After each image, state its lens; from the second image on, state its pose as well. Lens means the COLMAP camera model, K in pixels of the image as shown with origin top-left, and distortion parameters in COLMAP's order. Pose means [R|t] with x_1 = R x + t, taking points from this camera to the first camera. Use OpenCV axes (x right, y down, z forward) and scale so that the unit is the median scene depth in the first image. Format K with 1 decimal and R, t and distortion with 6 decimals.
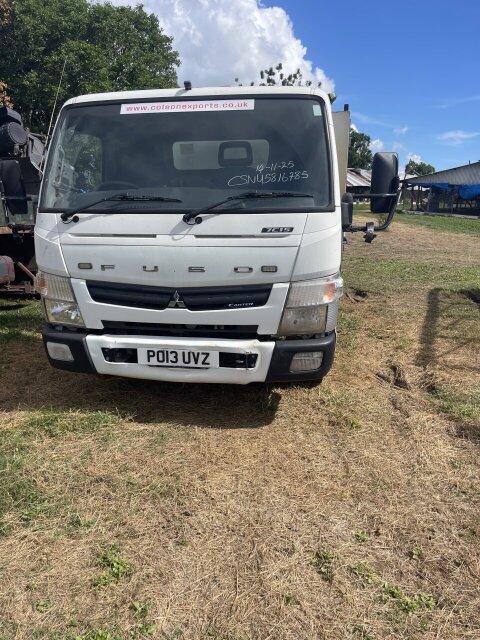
lens RADIAL K [[505.7, 0, 240.0], [0, 505.7, 320.0], [0, 0, 1]] dist [0.052458, -0.007352]
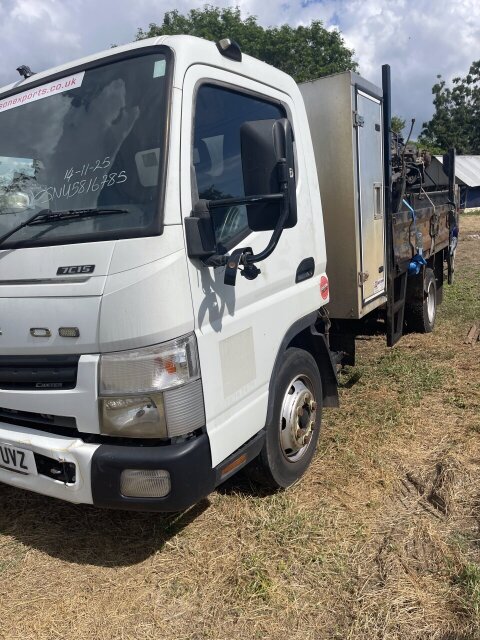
lens RADIAL K [[505.7, 0, 240.0], [0, 505.7, 320.0], [0, 0, 1]] dist [0.052458, -0.007352]
pose [[0.919389, -0.001696, -0.393346, 0.487750], [-0.010115, 0.999558, -0.027951, -0.098271], [0.393219, 0.029676, 0.918966, 0.494711]]
